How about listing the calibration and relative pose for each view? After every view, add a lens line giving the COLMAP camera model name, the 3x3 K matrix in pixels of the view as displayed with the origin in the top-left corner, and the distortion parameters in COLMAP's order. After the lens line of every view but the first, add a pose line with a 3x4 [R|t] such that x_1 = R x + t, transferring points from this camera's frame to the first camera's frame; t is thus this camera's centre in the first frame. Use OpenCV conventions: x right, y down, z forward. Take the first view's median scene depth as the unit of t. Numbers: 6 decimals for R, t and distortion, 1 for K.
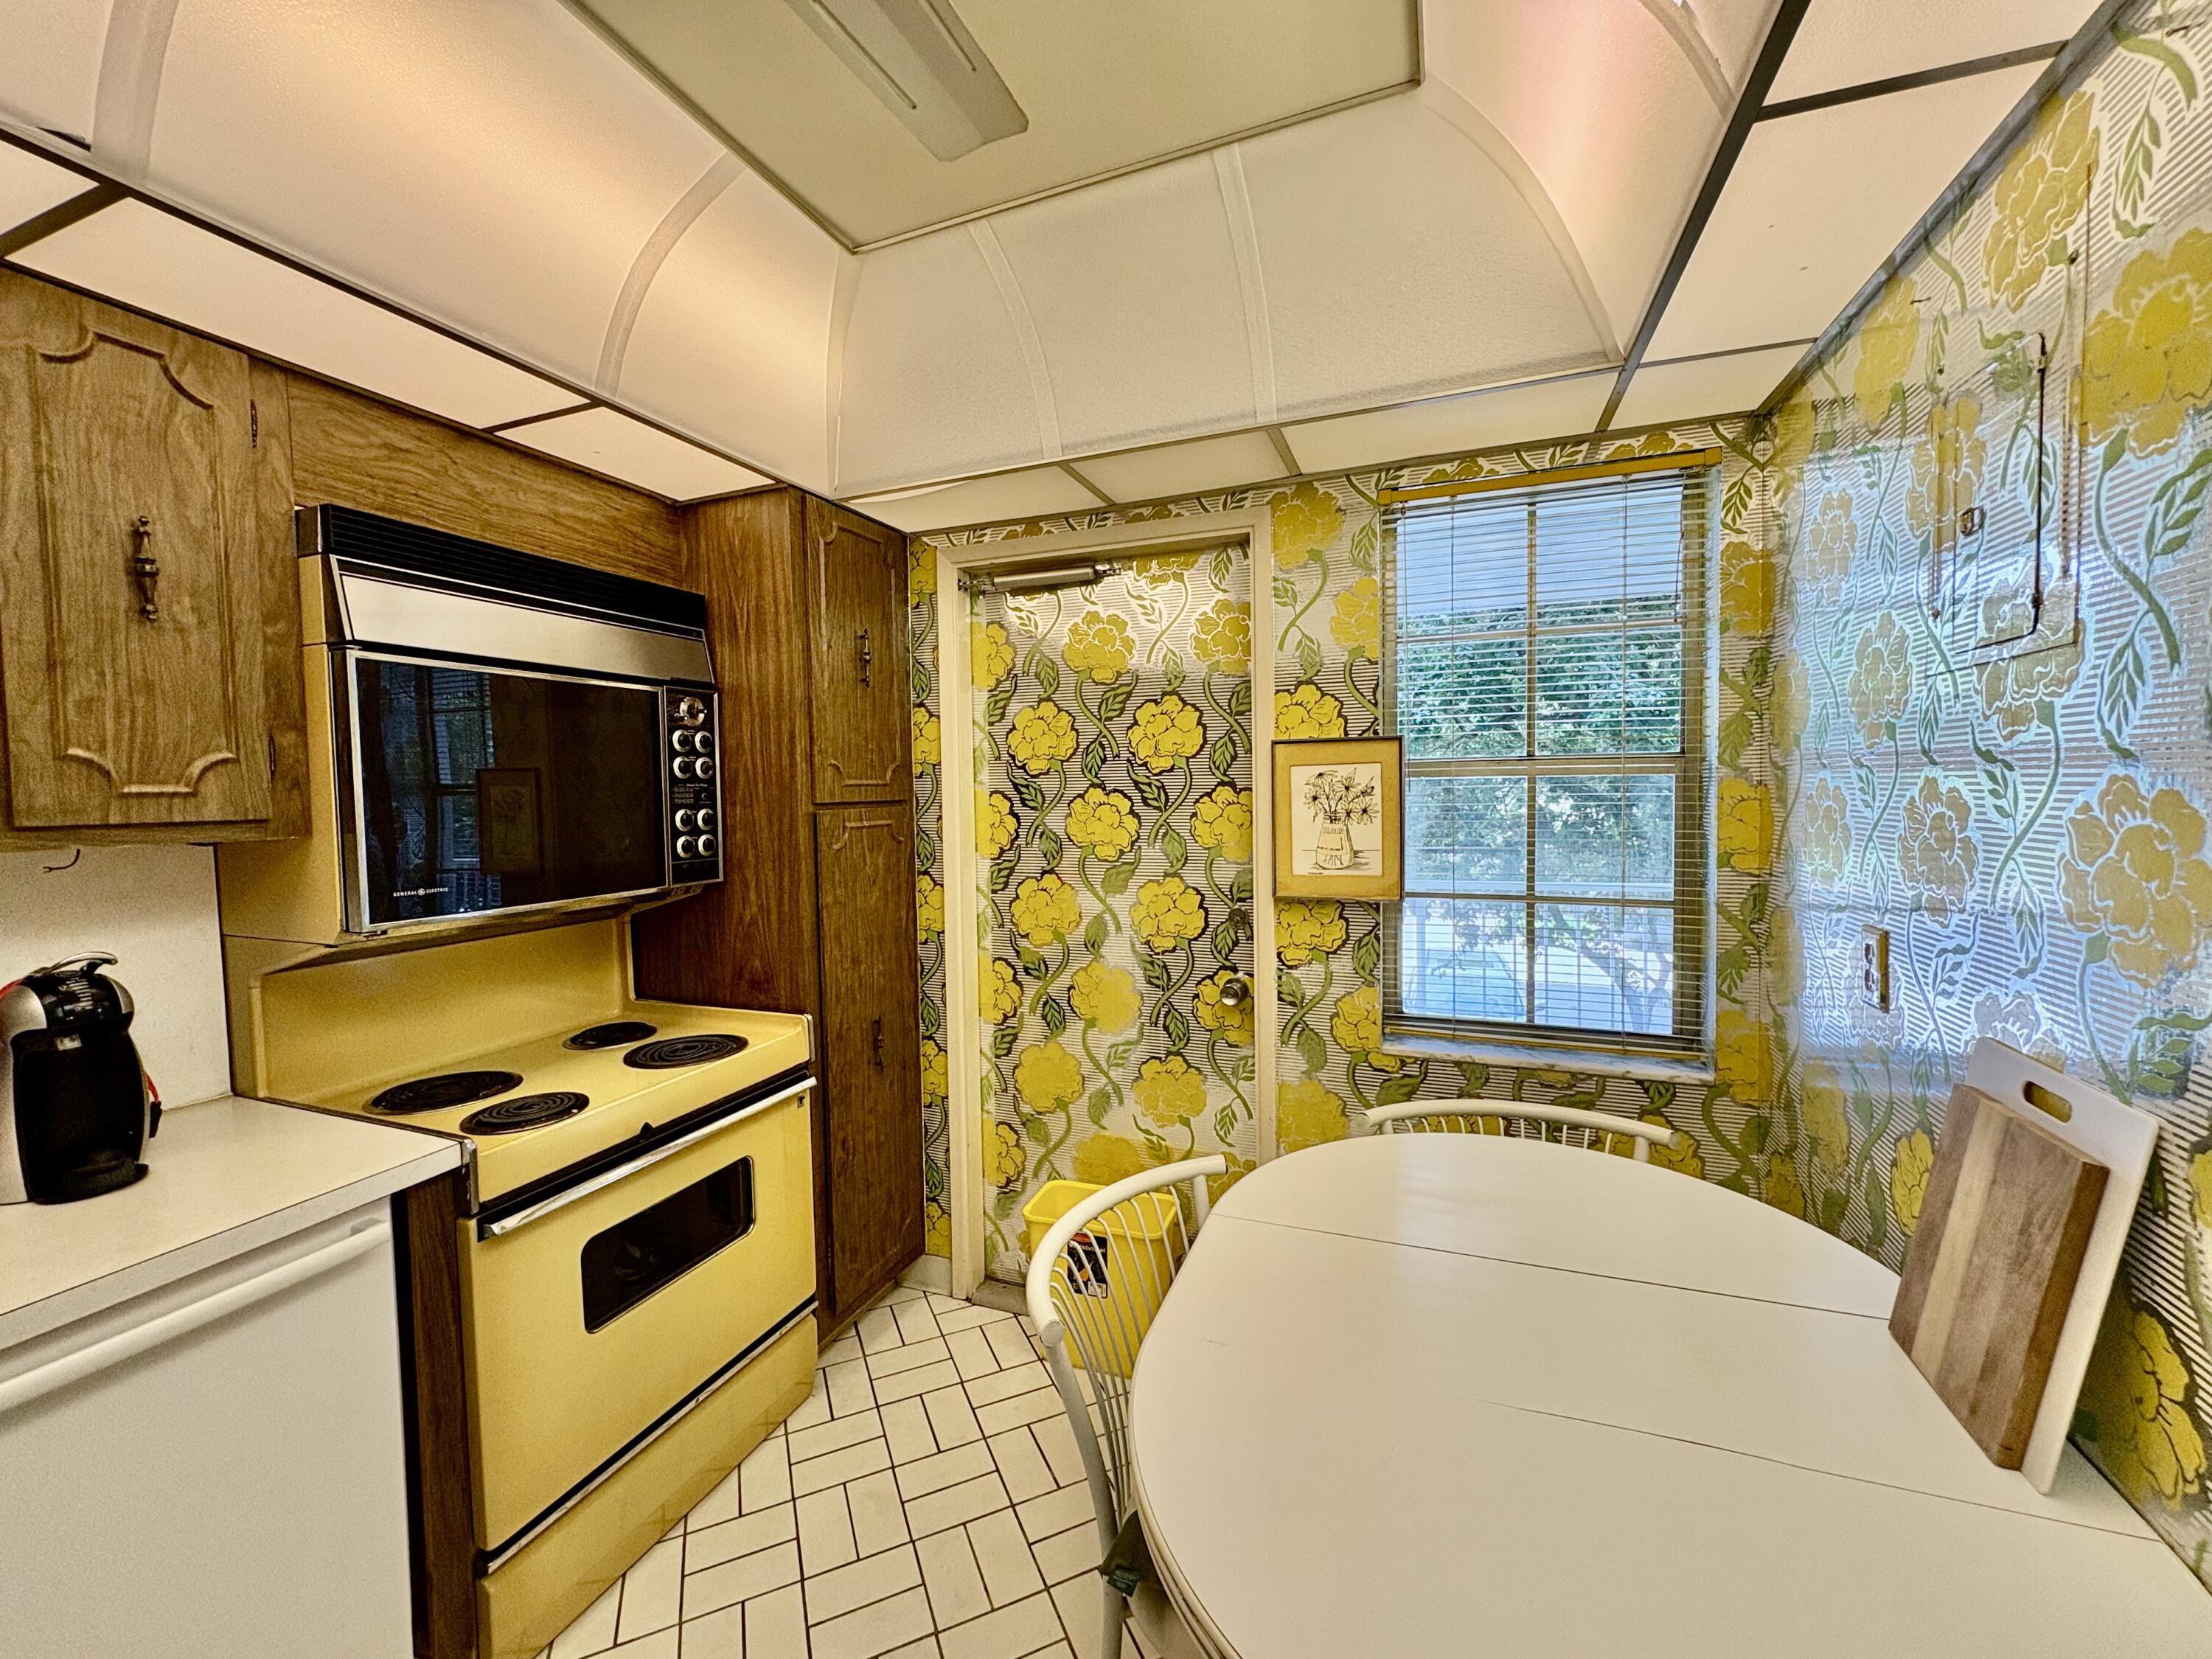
lens RADIAL K [[883.5, 0, 1106.0], [0, 883.5, 829.5], [0, 0, 1]] dist [-0.000357, 0.000152]
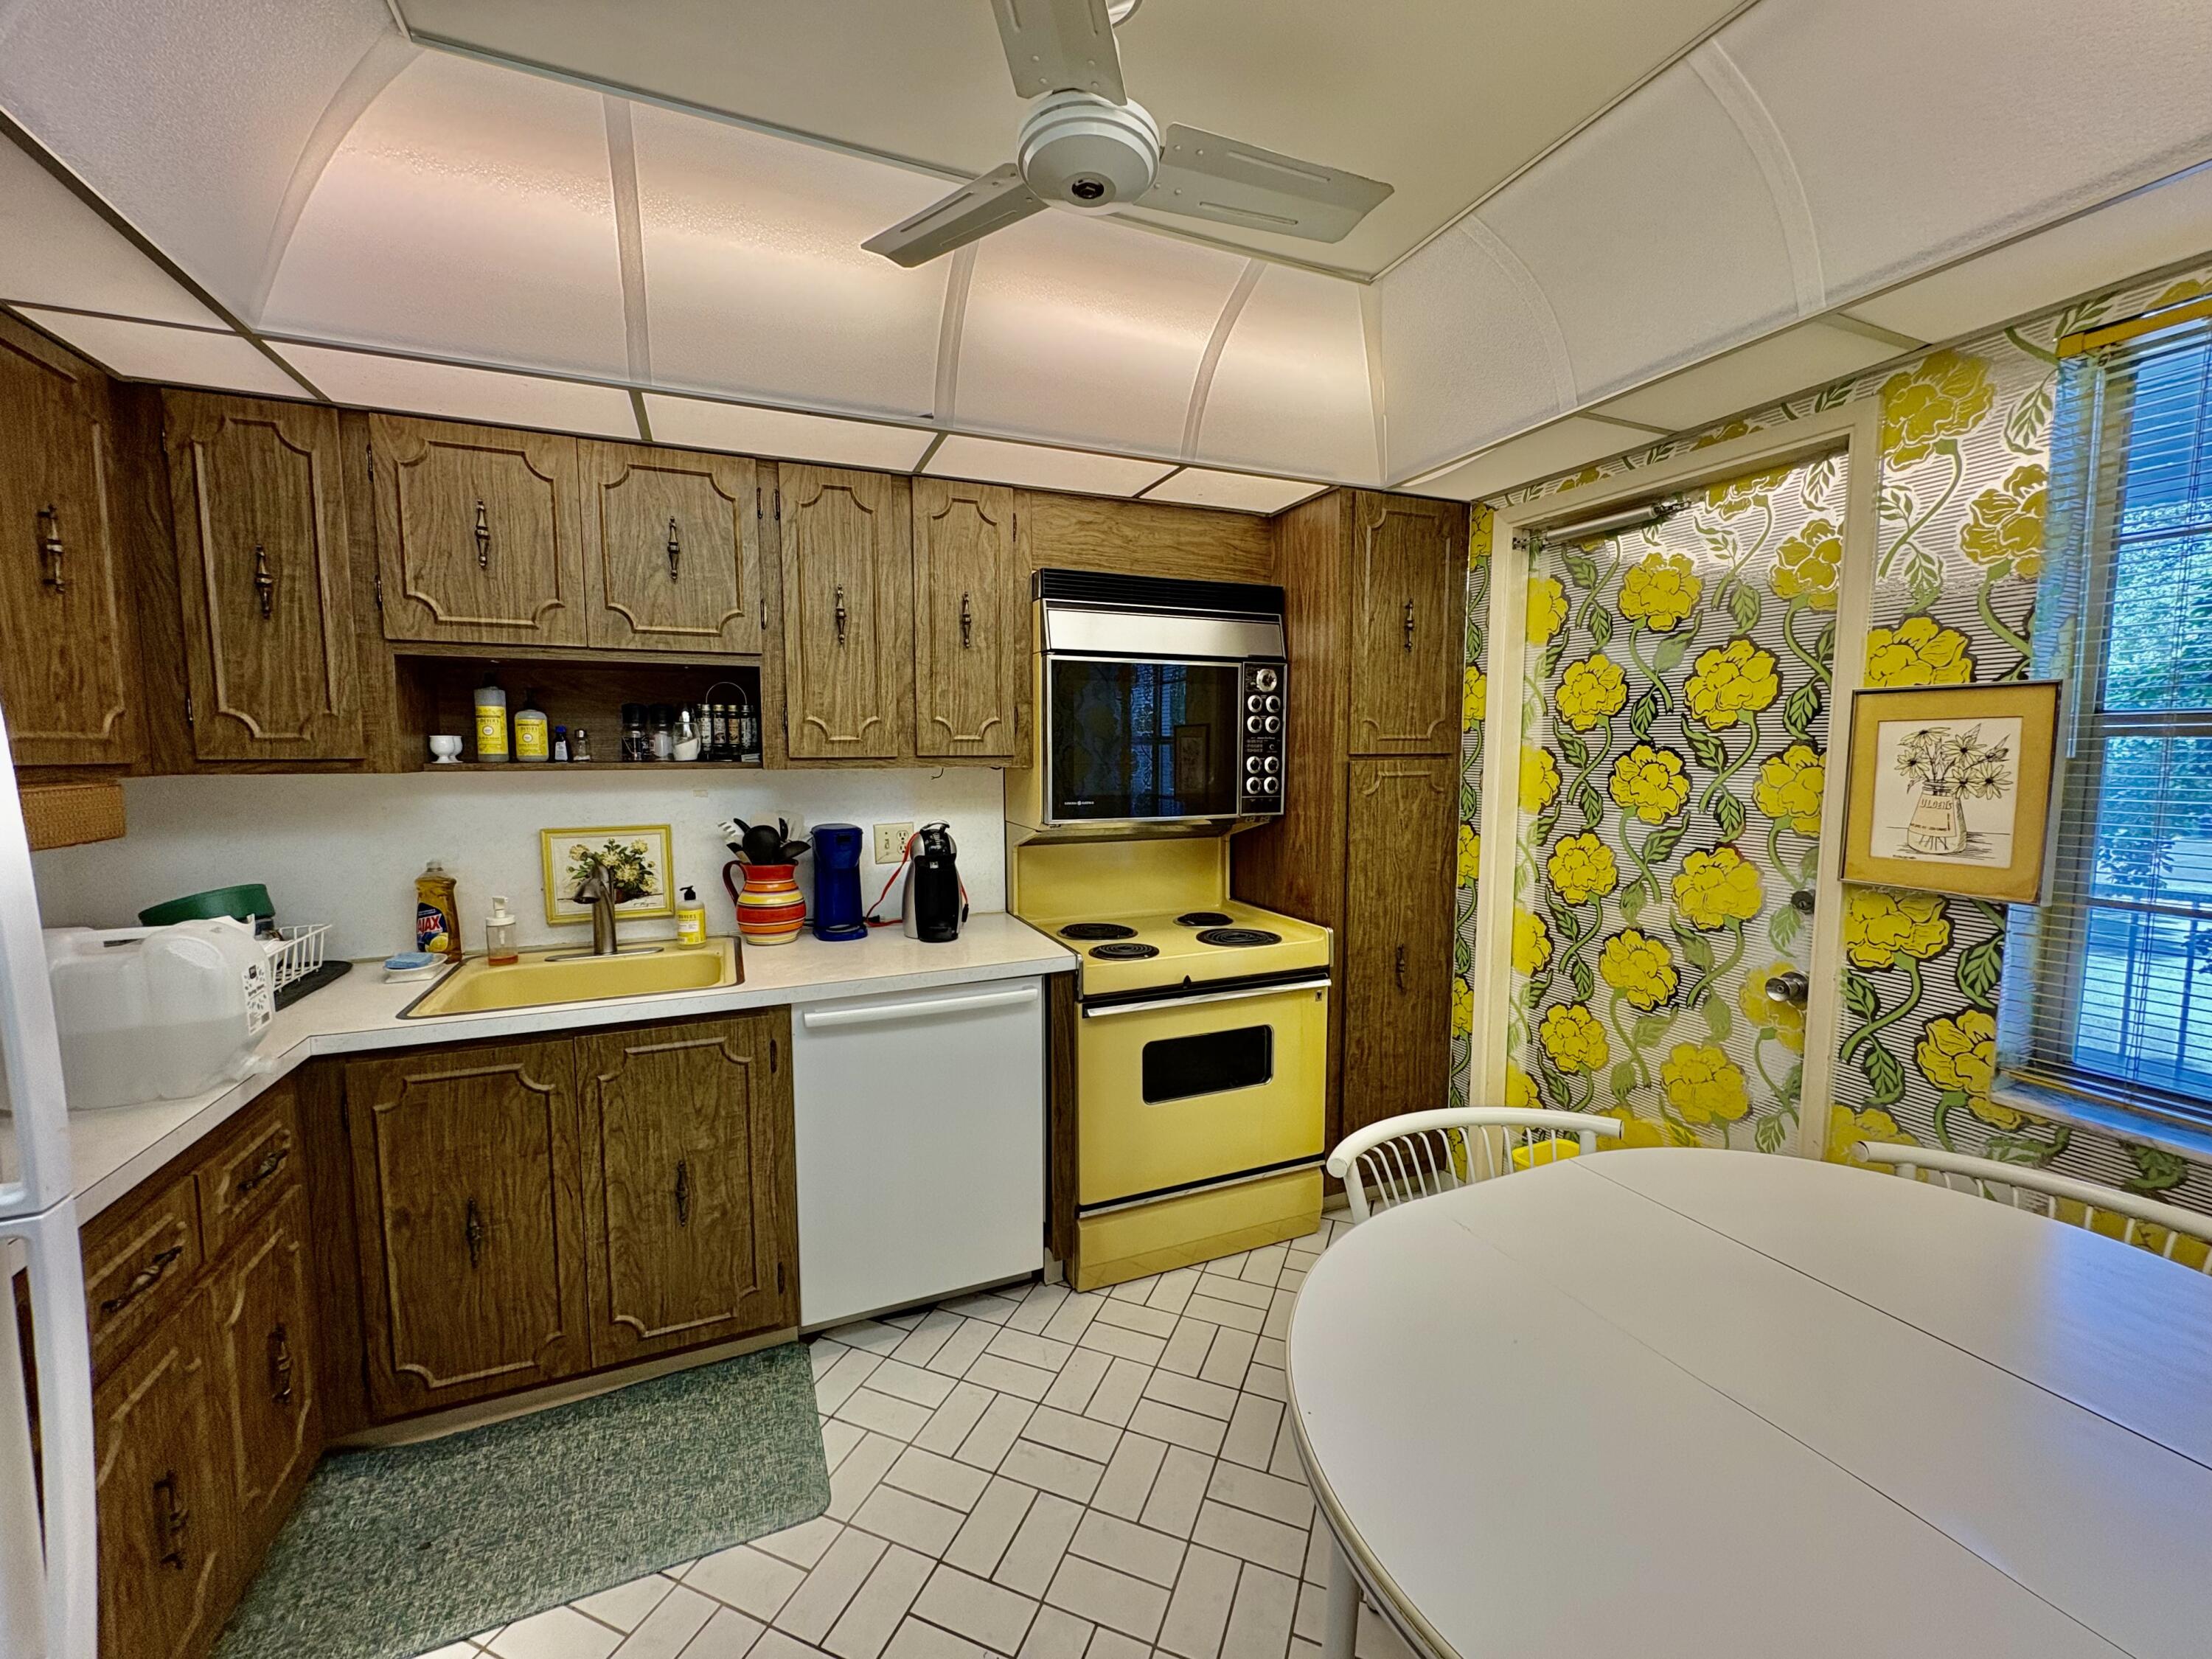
lens RADIAL K [[883.5, 0, 1106.0], [0, 883.5, 829.5], [0, 0, 1]] dist [-0.000357, 0.000152]
pose [[0.700076, 0.083687, -0.709147, 0.295369], [-0.045275, 0.996313, 0.072880, -0.000567], [0.712631, -0.018915, 0.701284, -0.069655]]
